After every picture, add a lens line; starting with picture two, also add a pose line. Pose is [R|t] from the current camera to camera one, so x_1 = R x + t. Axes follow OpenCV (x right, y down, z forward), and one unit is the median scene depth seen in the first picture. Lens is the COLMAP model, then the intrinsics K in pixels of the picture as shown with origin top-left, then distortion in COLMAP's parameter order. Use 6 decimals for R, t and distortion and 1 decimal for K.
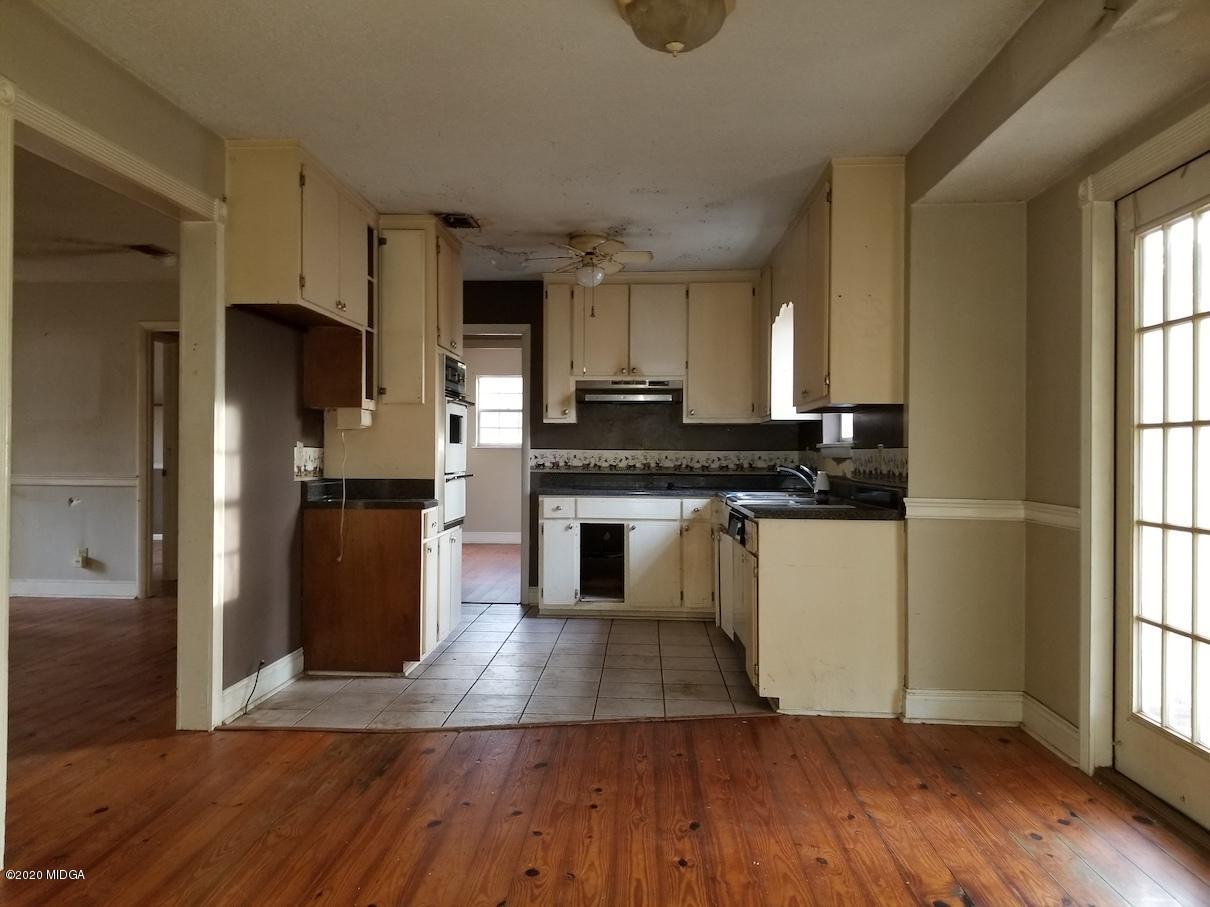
lens RADIAL K [[904.8, 0, 605.0], [0, 904.8, 453.5], [0, 0, 1]] dist [0.001567, 0.000935]
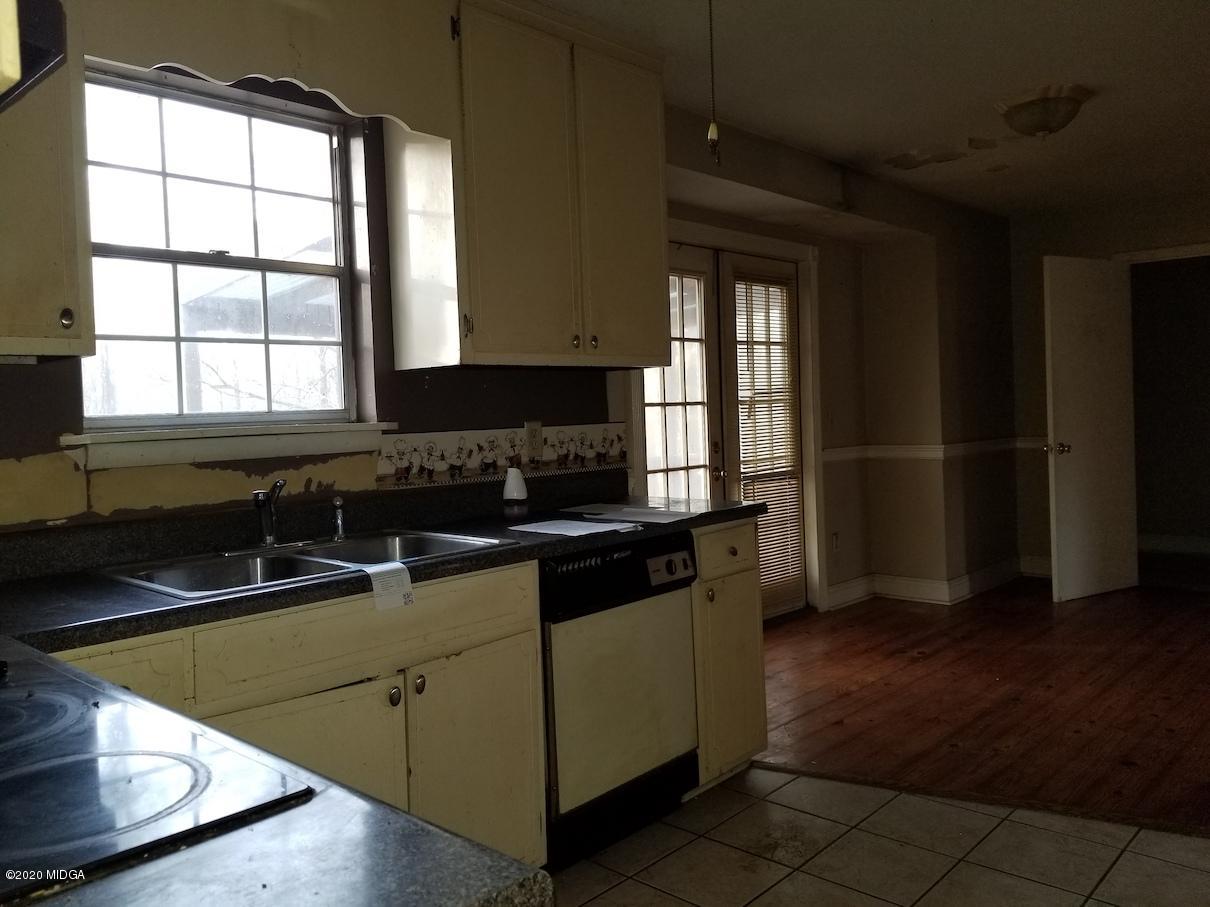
lens RADIAL K [[930.7, 0, 603.1], [0, 930.7, 425.8], [0, 0, 1]] dist [0.002513, -0.001816]
pose [[-0.761879, 0.007374, 0.647677, -0.261190], [0.013182, 0.999905, 0.004122, -0.003192], [-0.647585, 0.011678, -0.761904, 1.933163]]
